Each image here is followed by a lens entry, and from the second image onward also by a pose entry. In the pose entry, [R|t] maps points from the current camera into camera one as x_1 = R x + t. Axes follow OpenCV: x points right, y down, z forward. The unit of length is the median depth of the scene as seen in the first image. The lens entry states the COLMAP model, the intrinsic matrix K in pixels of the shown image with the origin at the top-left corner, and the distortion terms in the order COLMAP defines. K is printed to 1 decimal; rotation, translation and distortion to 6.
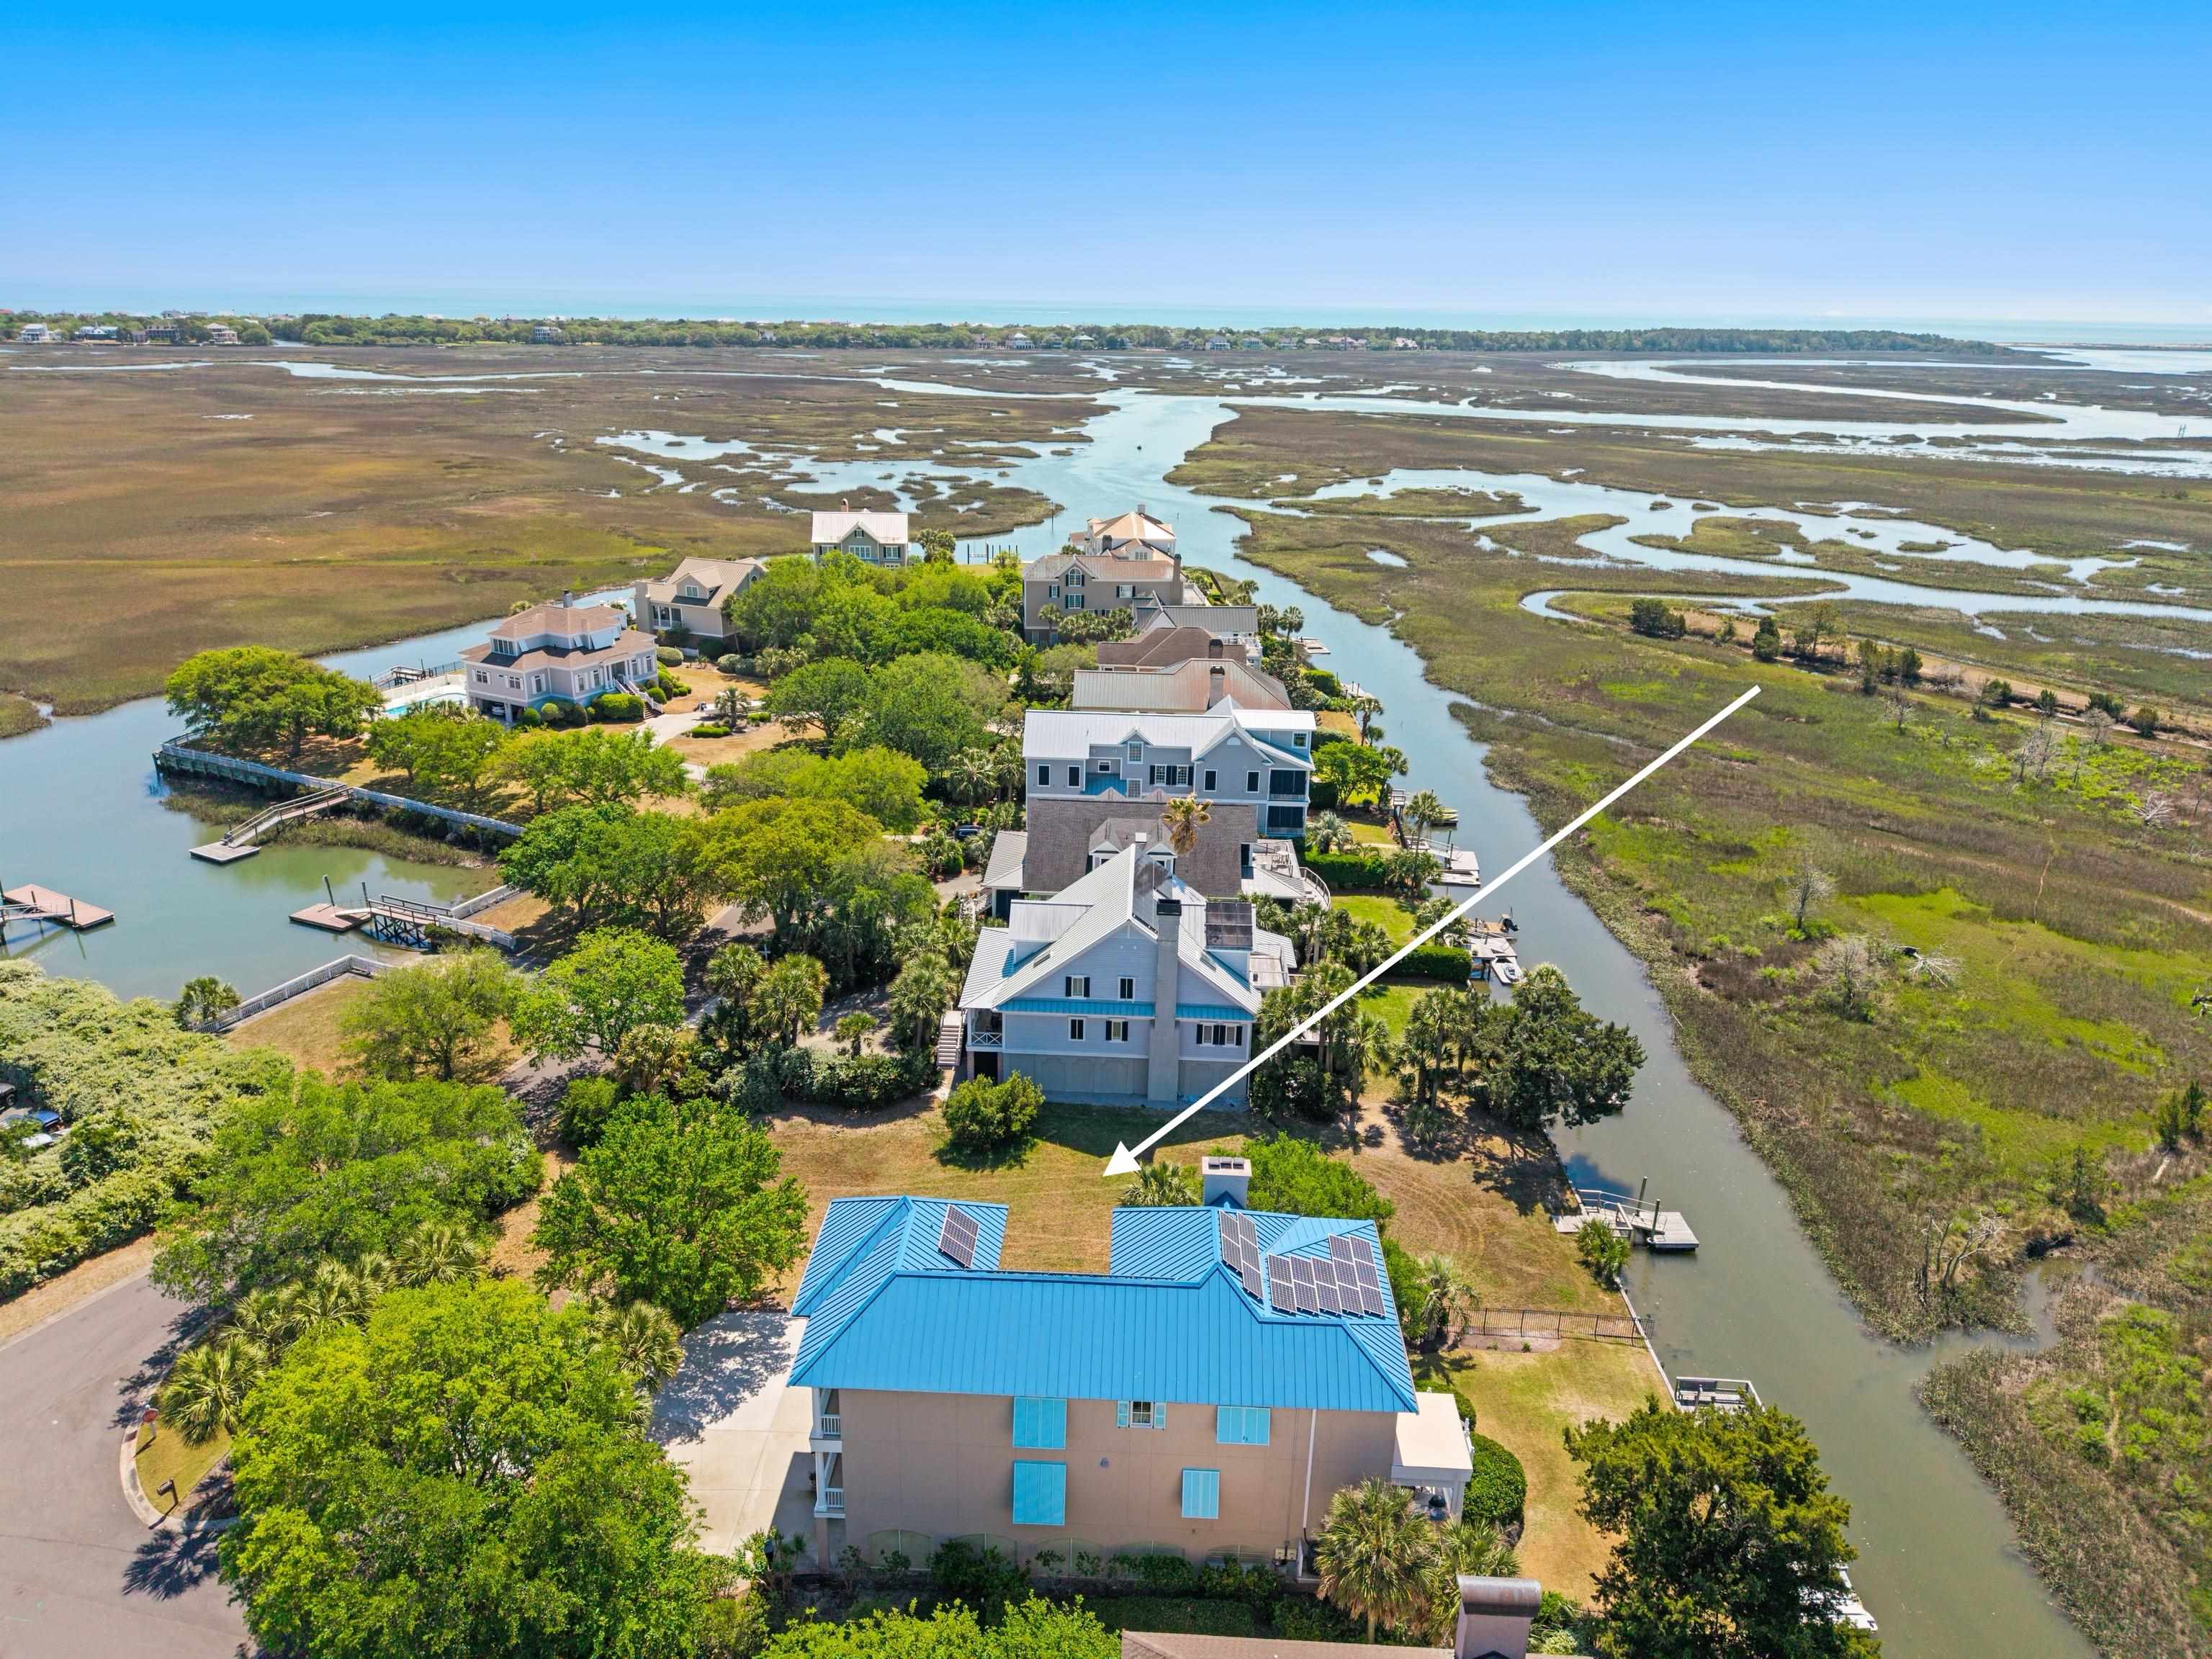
lens RADIAL K [[1449.9, 0, 1087.2], [0, 1449.9, 836.2], [0, 0, 1]] dist [0.041192, -0.045126]
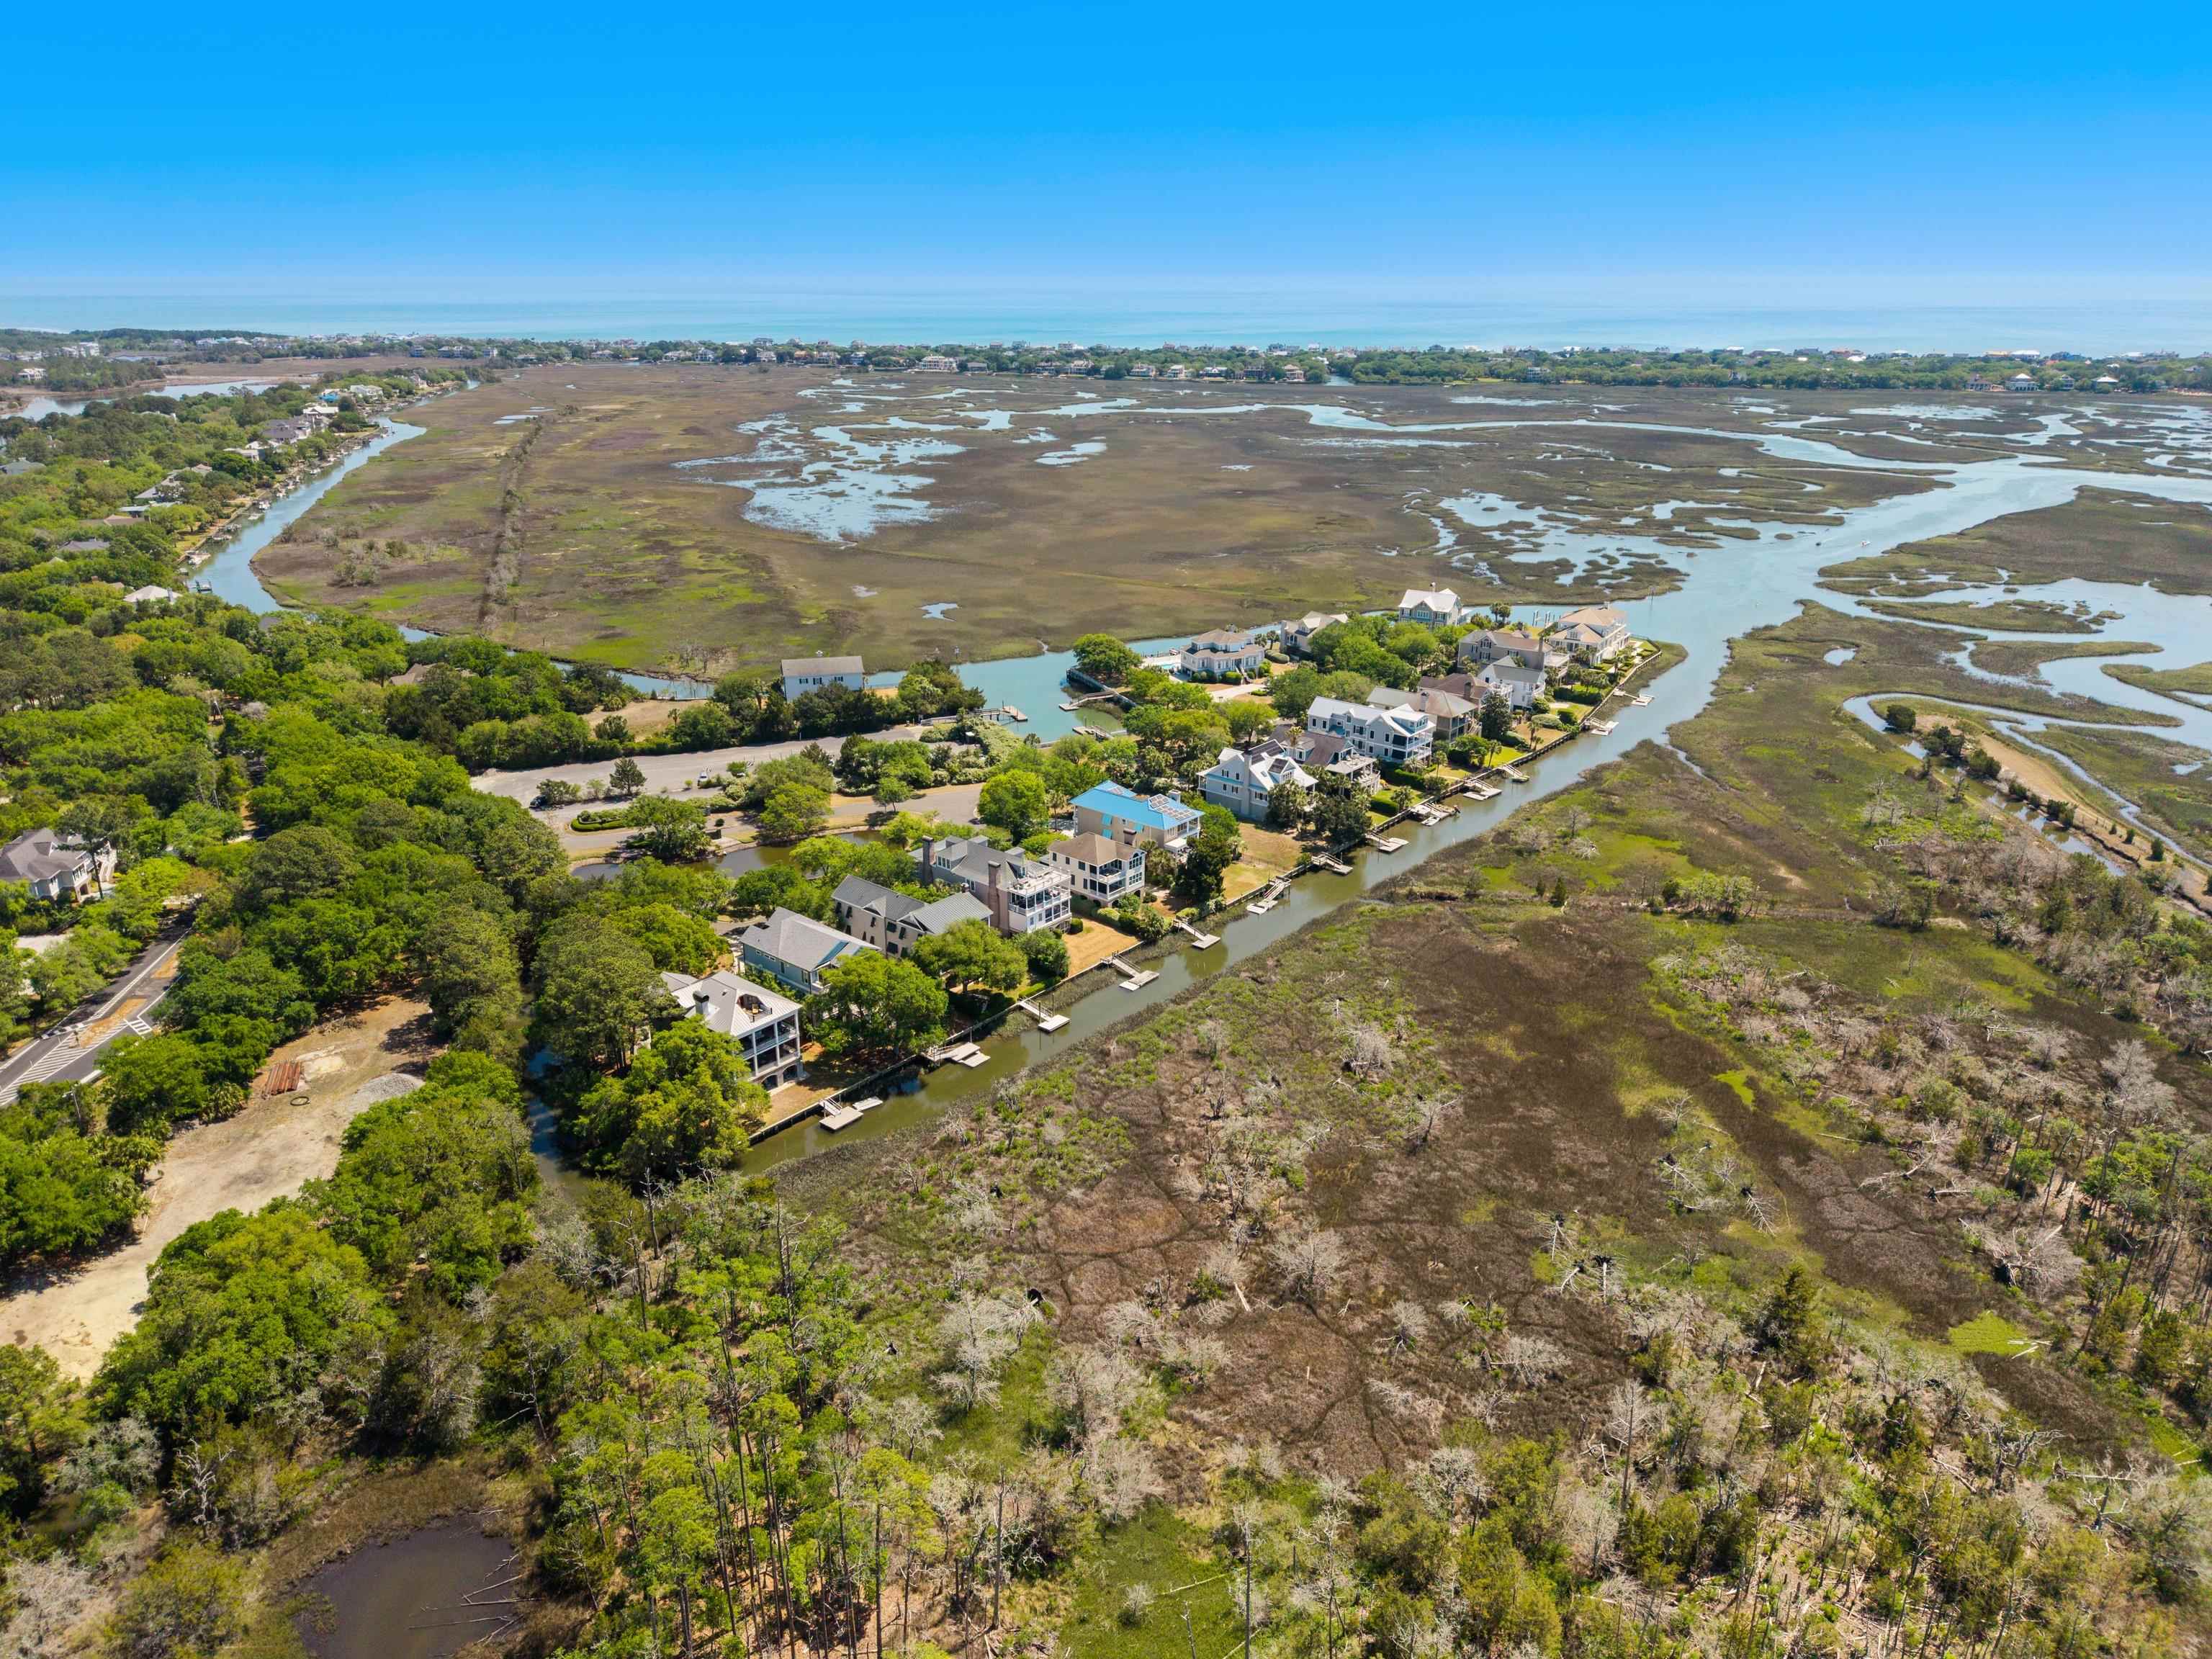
lens RADIAL K [[1449.9, 0, 1087.2], [0, 1449.9, 836.2], [0, 0, 1]] dist [0.041192, -0.045126]
pose [[0.778415, 0.199517, -0.595201, 0.792294], [-0.195861, 0.978008, 0.071686, 0.031794], [0.596413, 0.060775, 0.800373, -0.826868]]
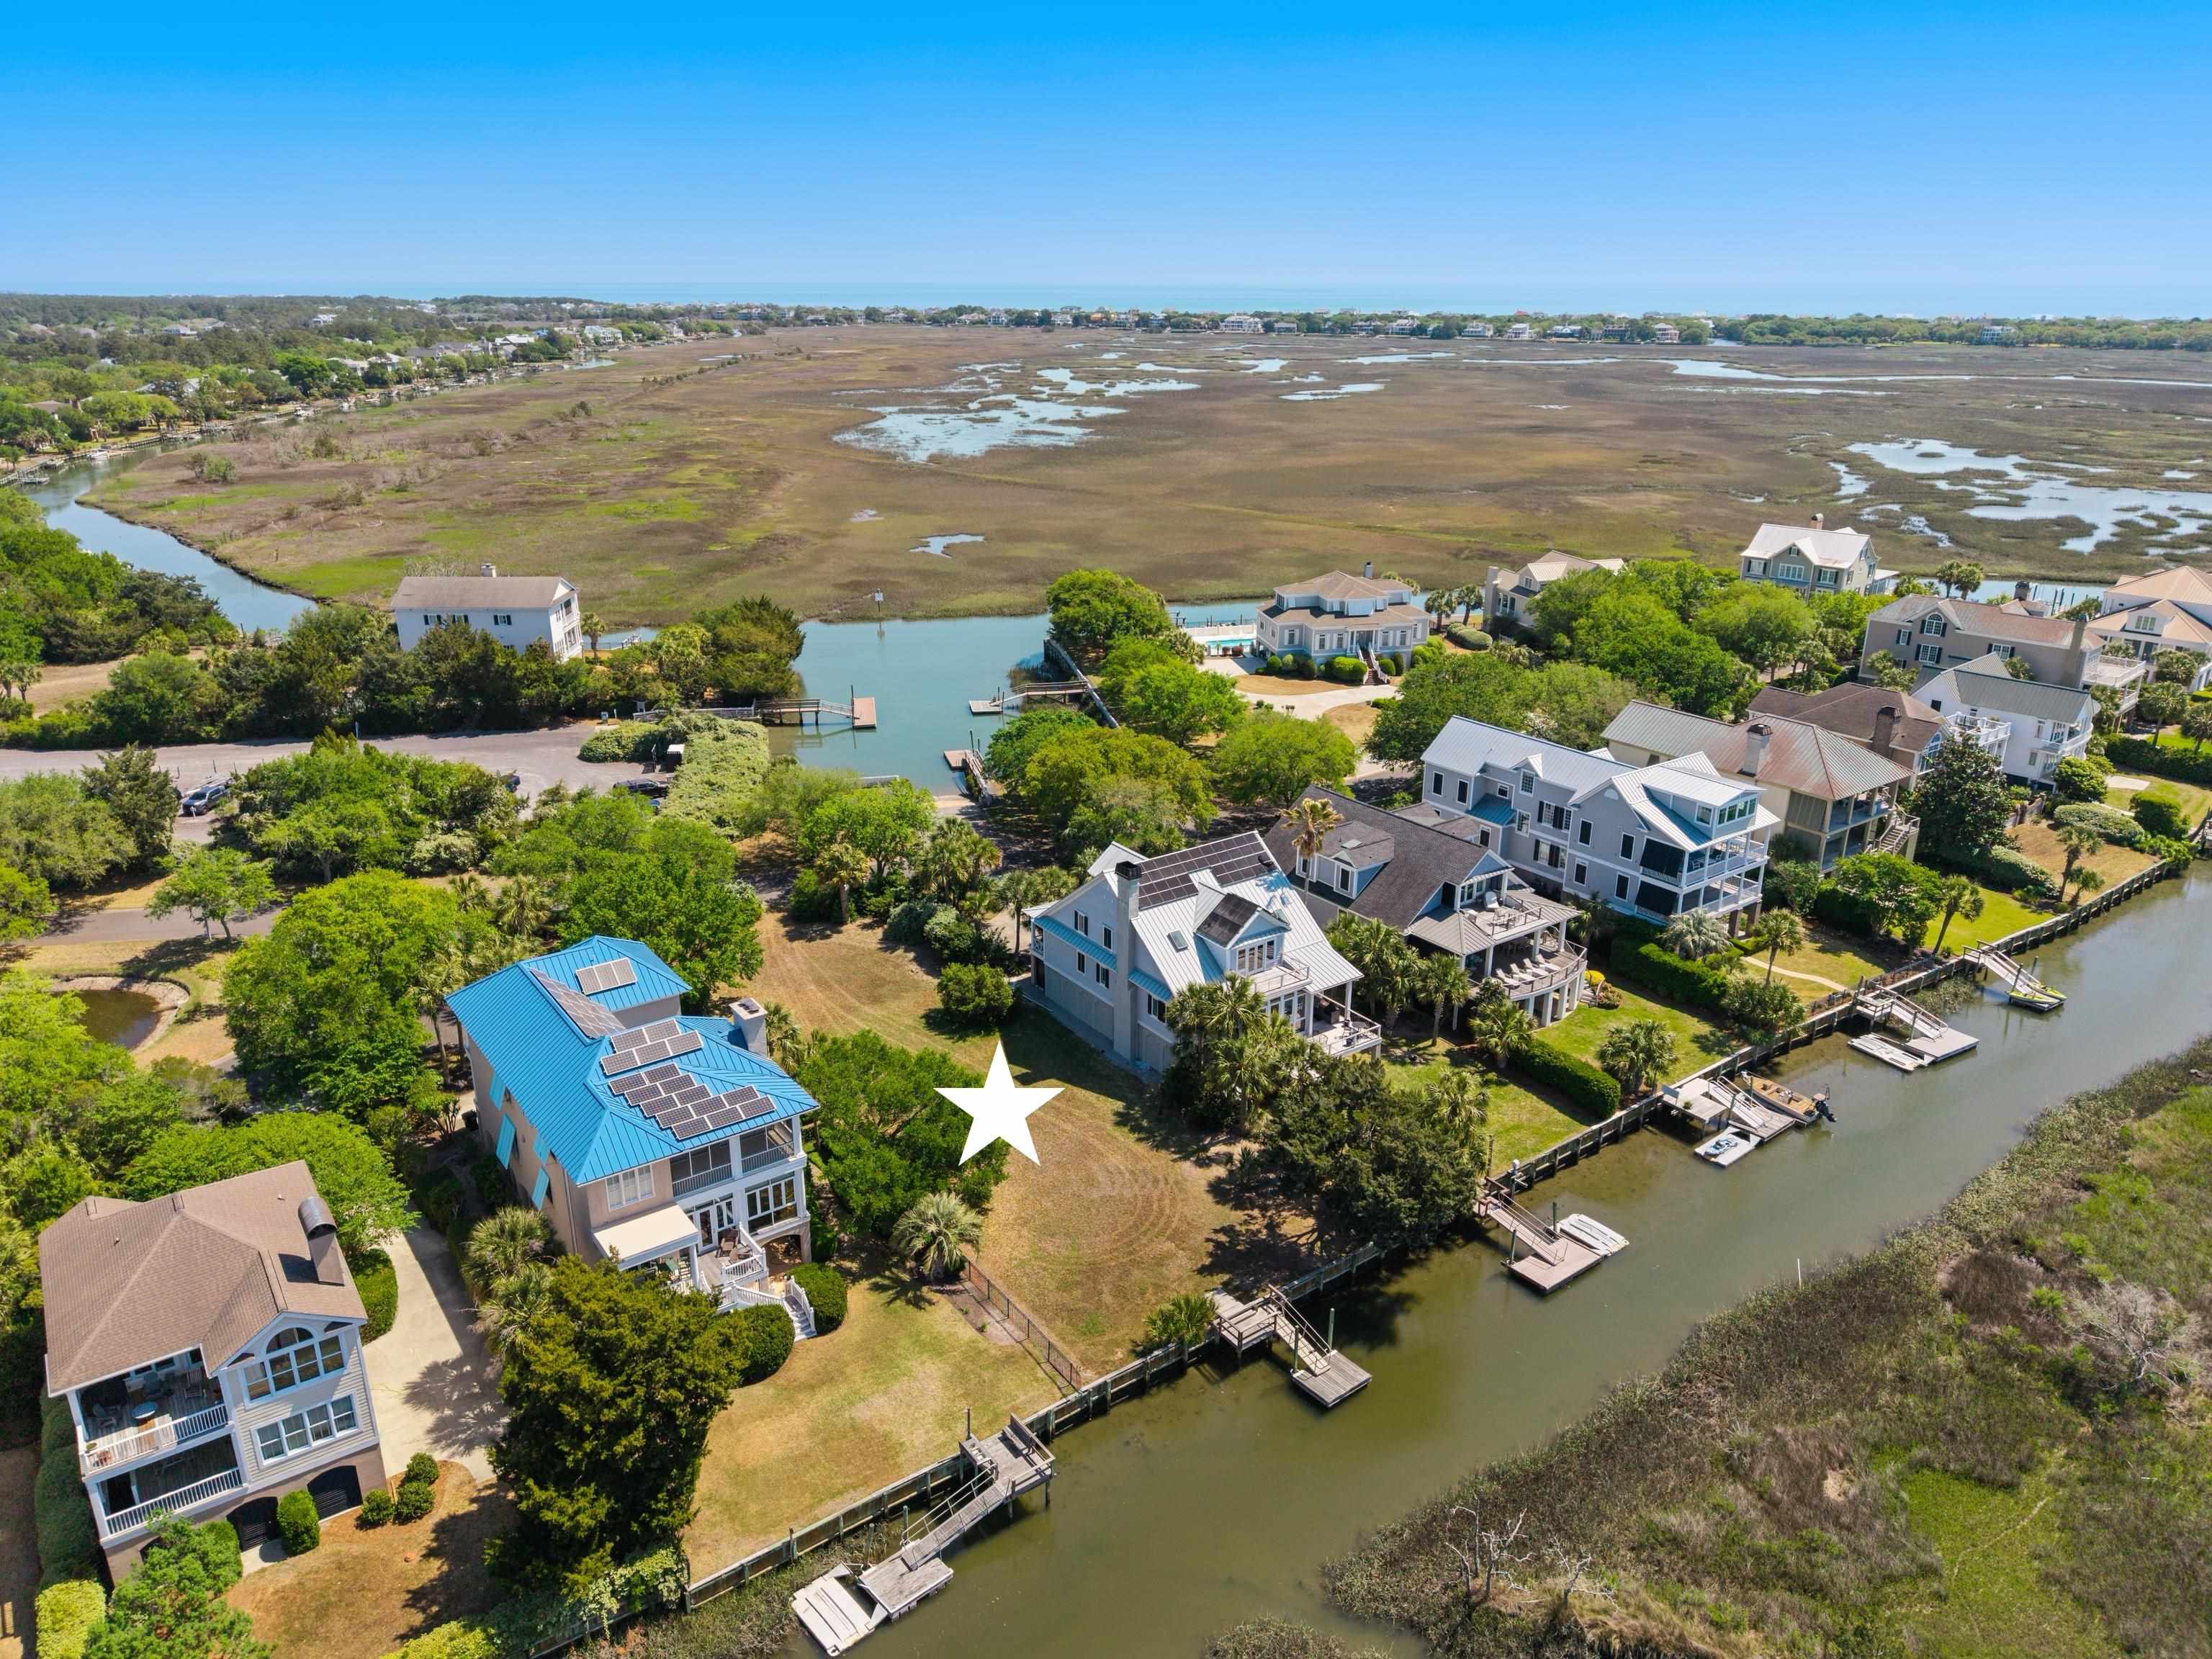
lens RADIAL K [[1515.4, 0, 1106.0], [0, 1515.4, 829.5], [0, 0, 1]] dist [-0.001269, -0.001490]
pose [[0.623544, 0.247007, -0.741741, 0.377047], [-0.258058, 0.960627, 0.102962, -0.038600], [0.737969, 0.127211, 0.662736, 0.116930]]
